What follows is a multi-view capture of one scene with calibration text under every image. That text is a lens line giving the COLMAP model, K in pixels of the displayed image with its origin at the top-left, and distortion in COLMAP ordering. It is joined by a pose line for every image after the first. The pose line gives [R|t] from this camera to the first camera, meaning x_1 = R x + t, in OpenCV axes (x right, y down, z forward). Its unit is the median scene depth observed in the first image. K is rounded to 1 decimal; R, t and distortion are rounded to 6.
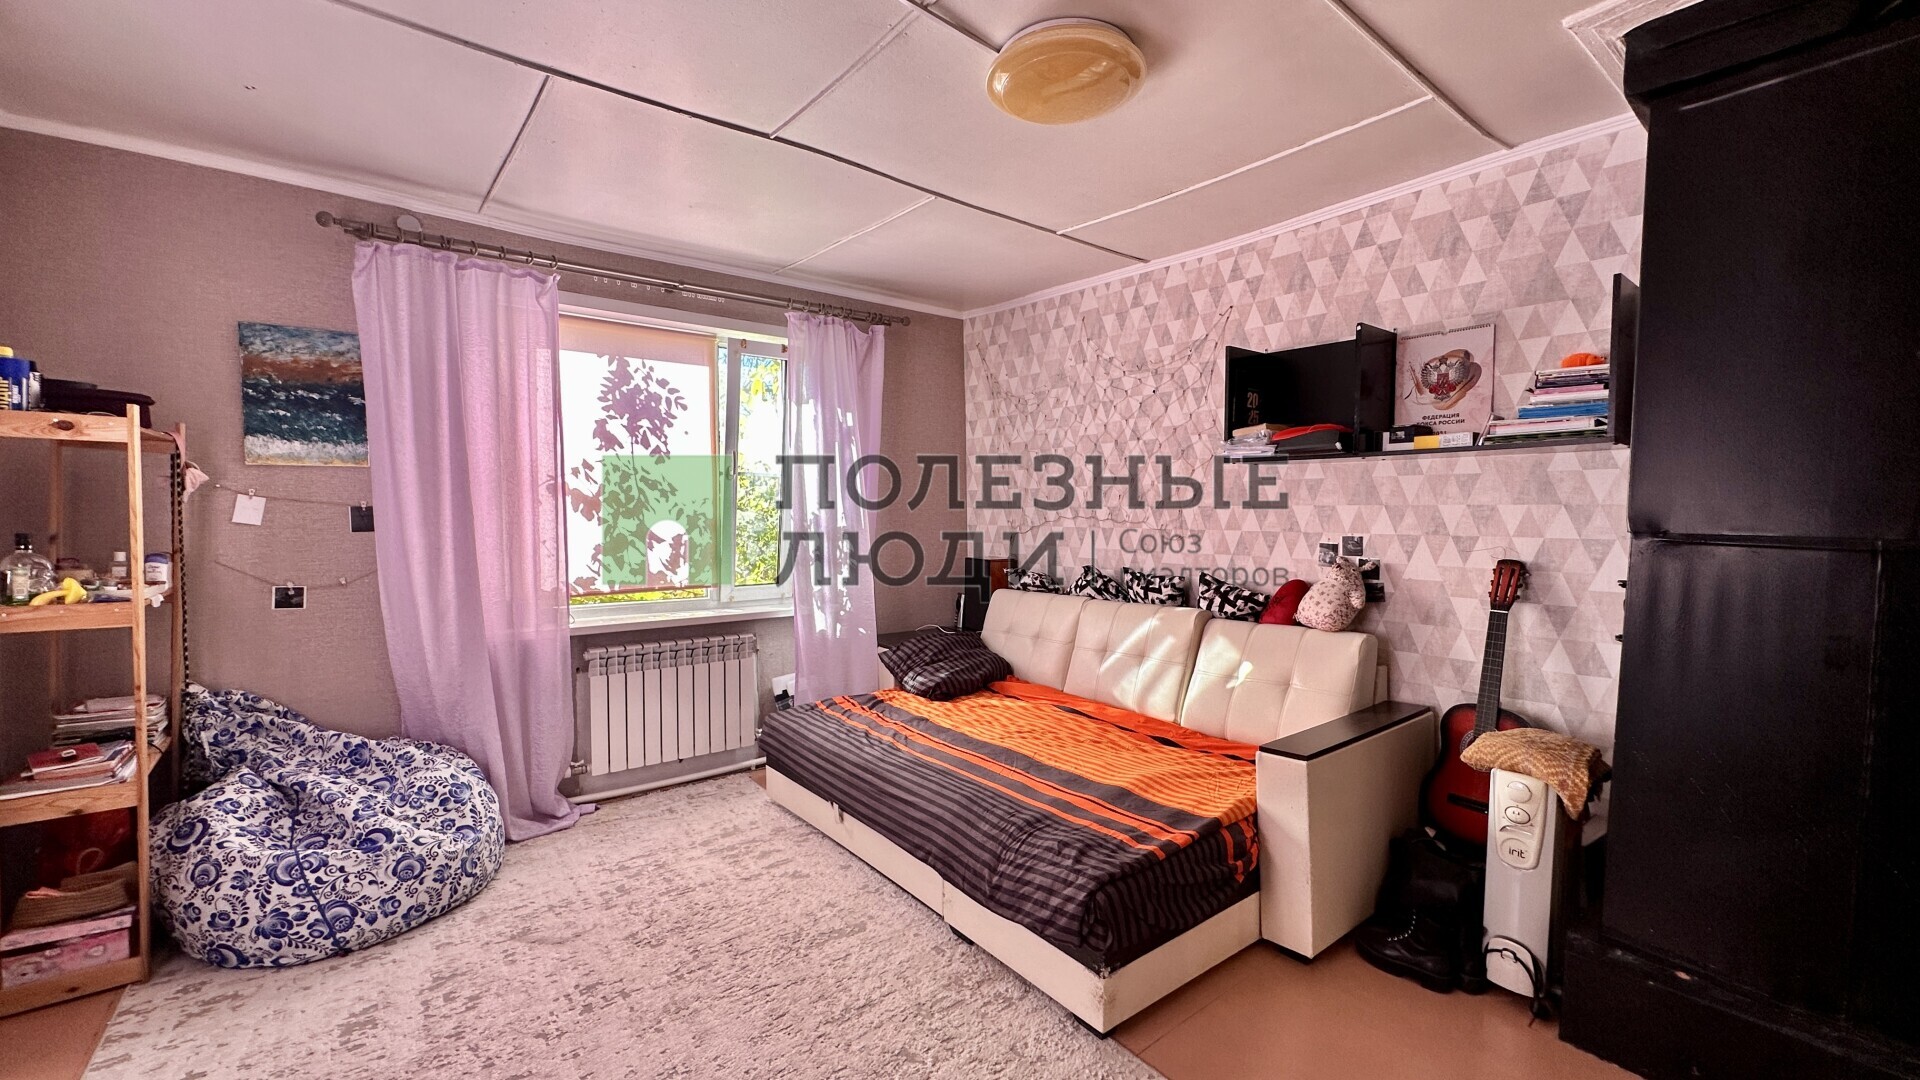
lens RADIAL K [[765.1, 0, 960.0], [0, 765.1, 540.0], [0, 0, 1]] dist [-0.001477, 0.000691]
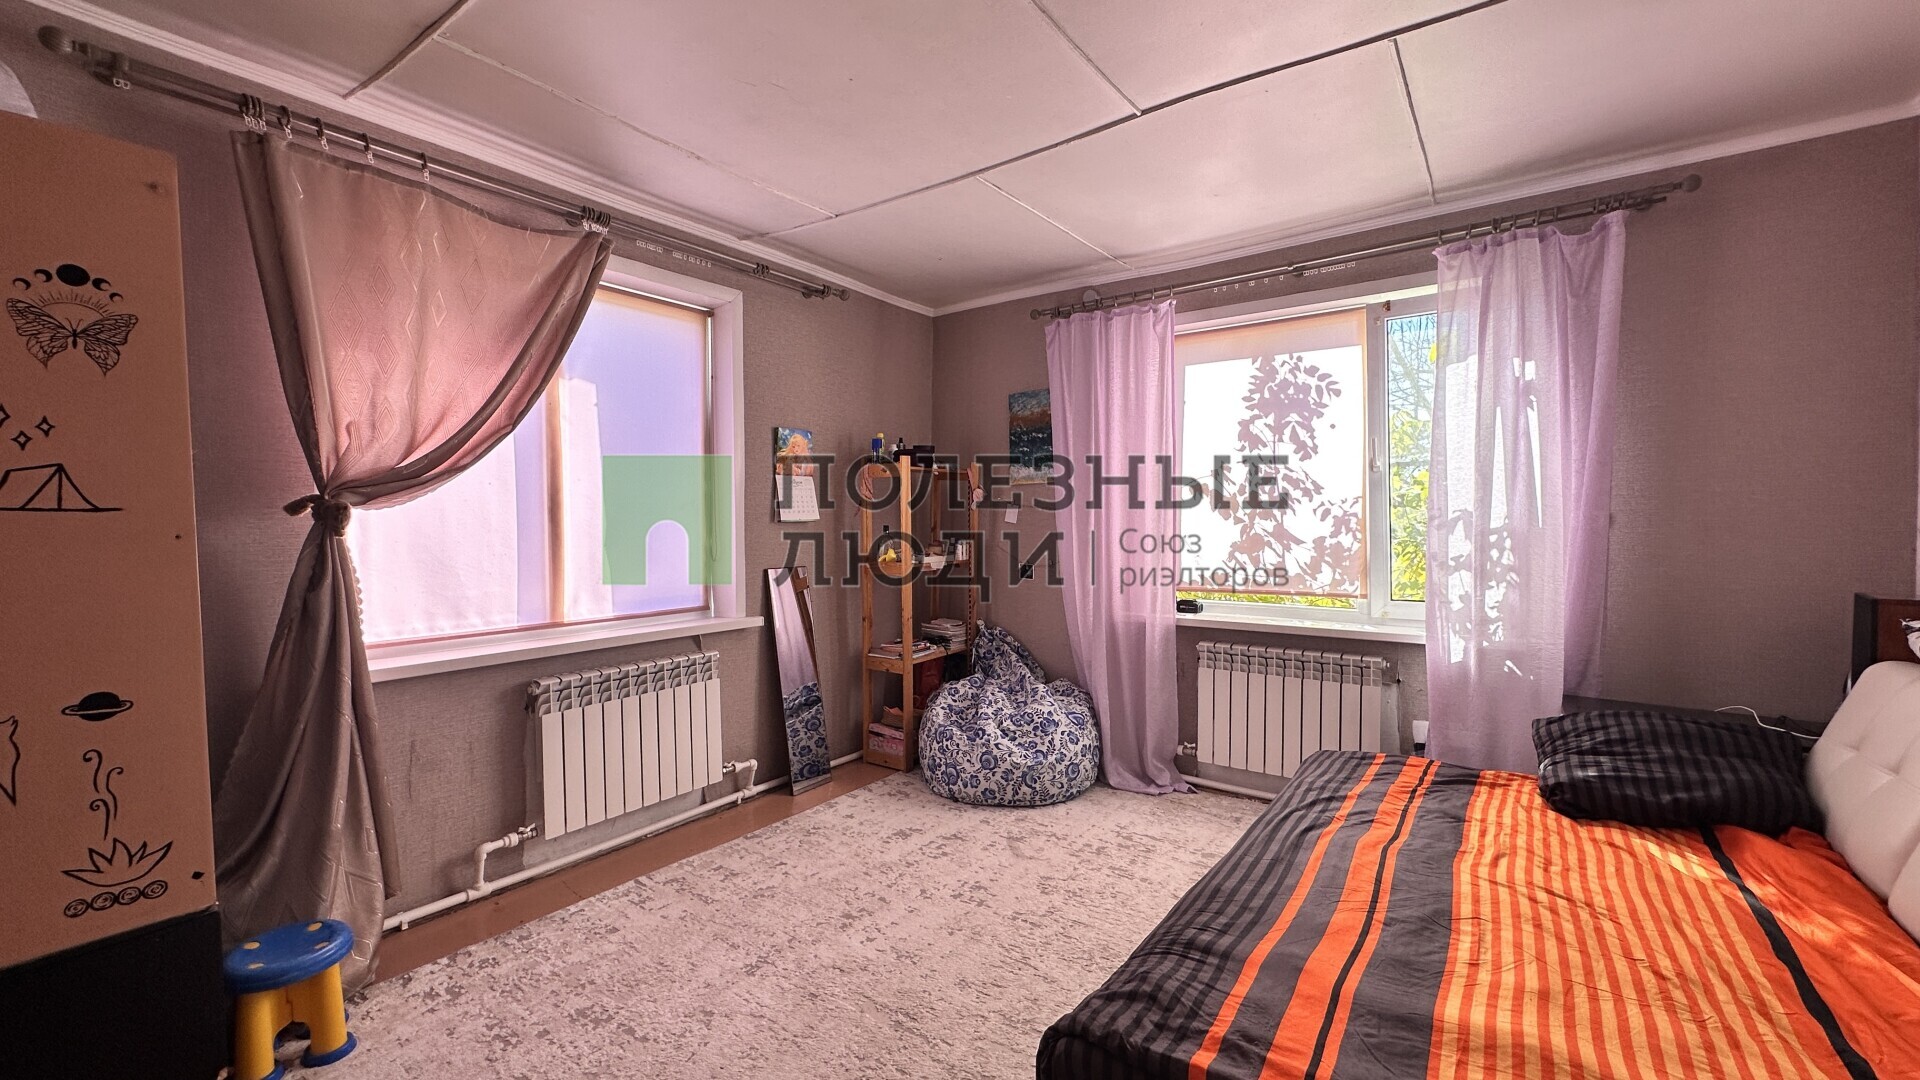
lens RADIAL K [[765.1, 0, 960.0], [0, 765.1, 540.0], [0, 0, 1]] dist [-0.001477, 0.000691]
pose [[0.271890, 0.017708, -0.962166, 0.492967], [-0.031478, 0.999459, 0.009499, 0.002801], [0.961814, 0.027704, 0.272300, 0.426480]]
